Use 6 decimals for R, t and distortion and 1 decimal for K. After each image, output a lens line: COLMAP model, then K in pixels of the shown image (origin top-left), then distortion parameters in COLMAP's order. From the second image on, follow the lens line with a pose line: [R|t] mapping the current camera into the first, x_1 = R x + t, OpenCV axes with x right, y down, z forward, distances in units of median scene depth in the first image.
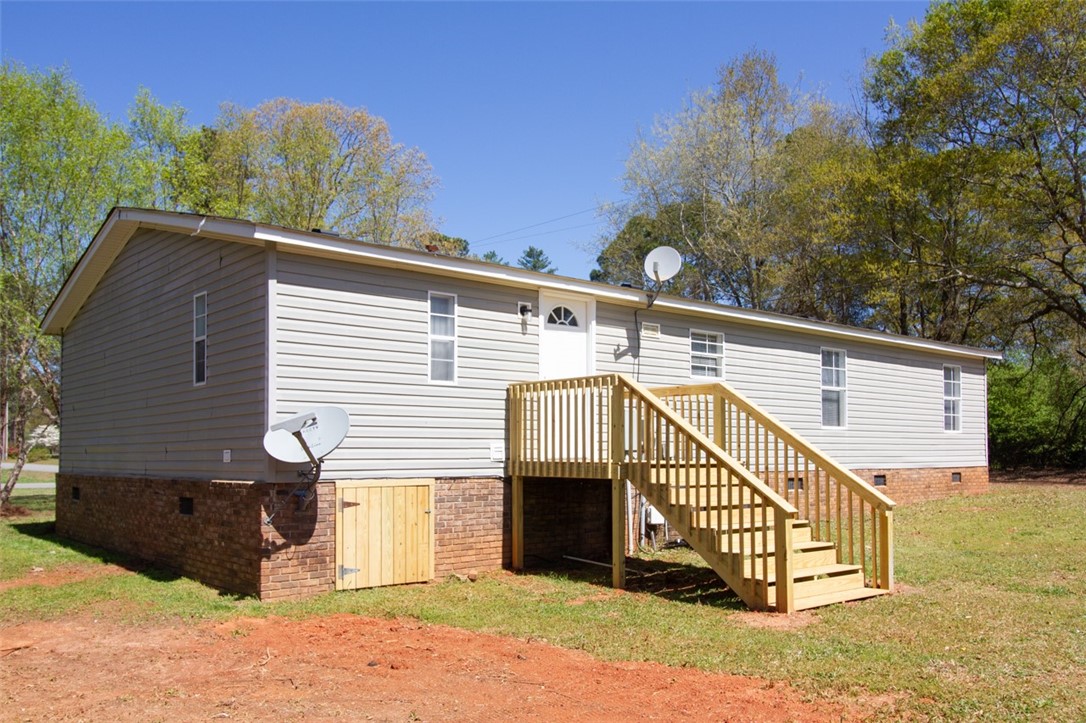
lens RADIAL K [[861.9, 0, 543.0], [0, 861.9, 361.5], [0, 0, 1]] dist [0.017064, 0.008748]
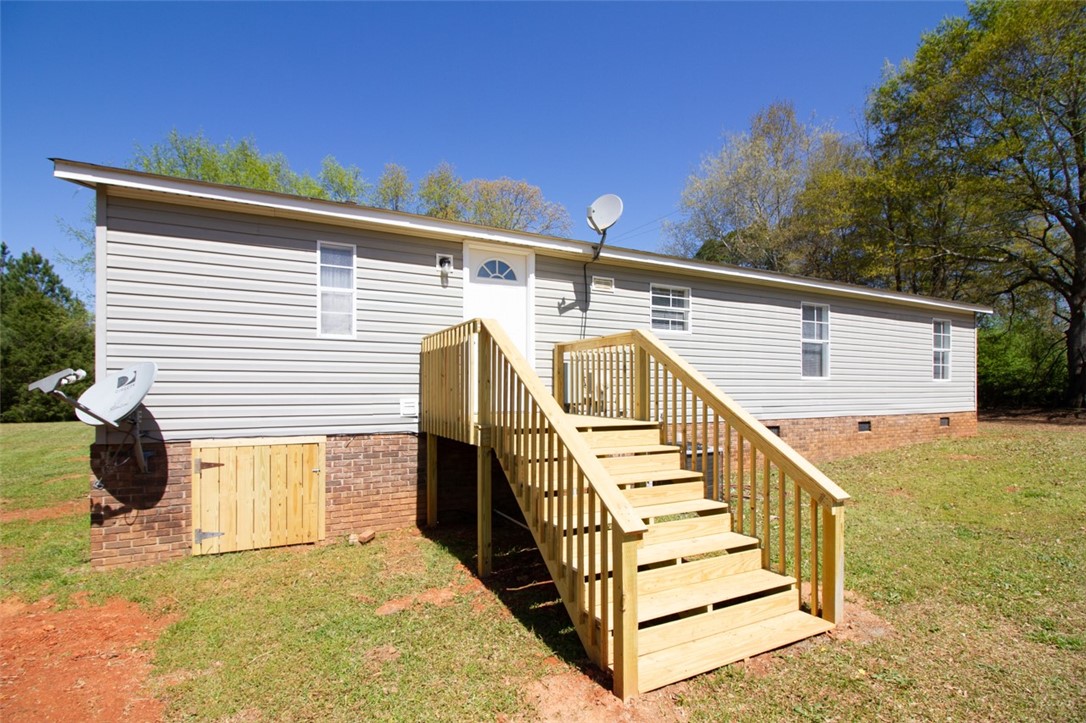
lens RADIAL K [[497.7, 0, 543.6], [0, 497.7, 365.8], [0, 0, 1]] dist [-0.001299, -0.008721]
pose [[0.973128, -0.011425, -0.229983, 0.202431], [0.023949, 0.998373, 0.051739, 0.029164], [0.229018, -0.055857, 0.971818, 0.438716]]
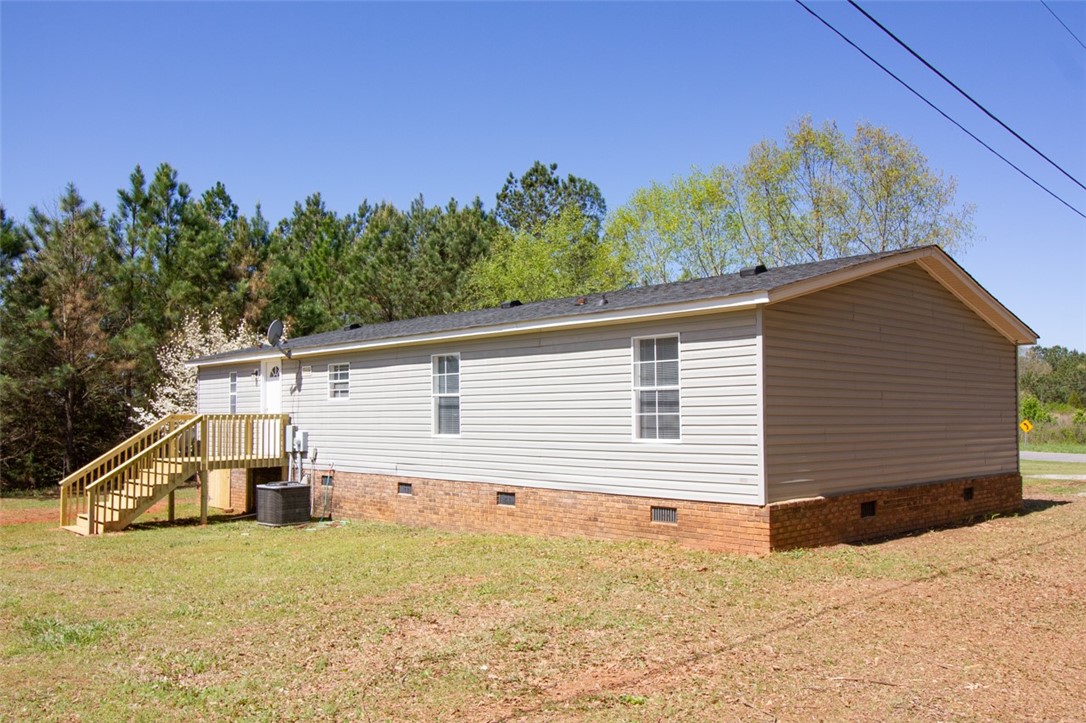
lens RADIAL K [[861.9, 0, 543.0], [0, 861.9, 361.5], [0, 0, 1]] dist [0.017064, 0.008748]
pose [[0.059087, -0.071465, -0.995691, 1.725311], [0.098609, 0.992974, -0.065418, 0.089314], [0.993371, -0.094318, 0.065719, 1.389812]]
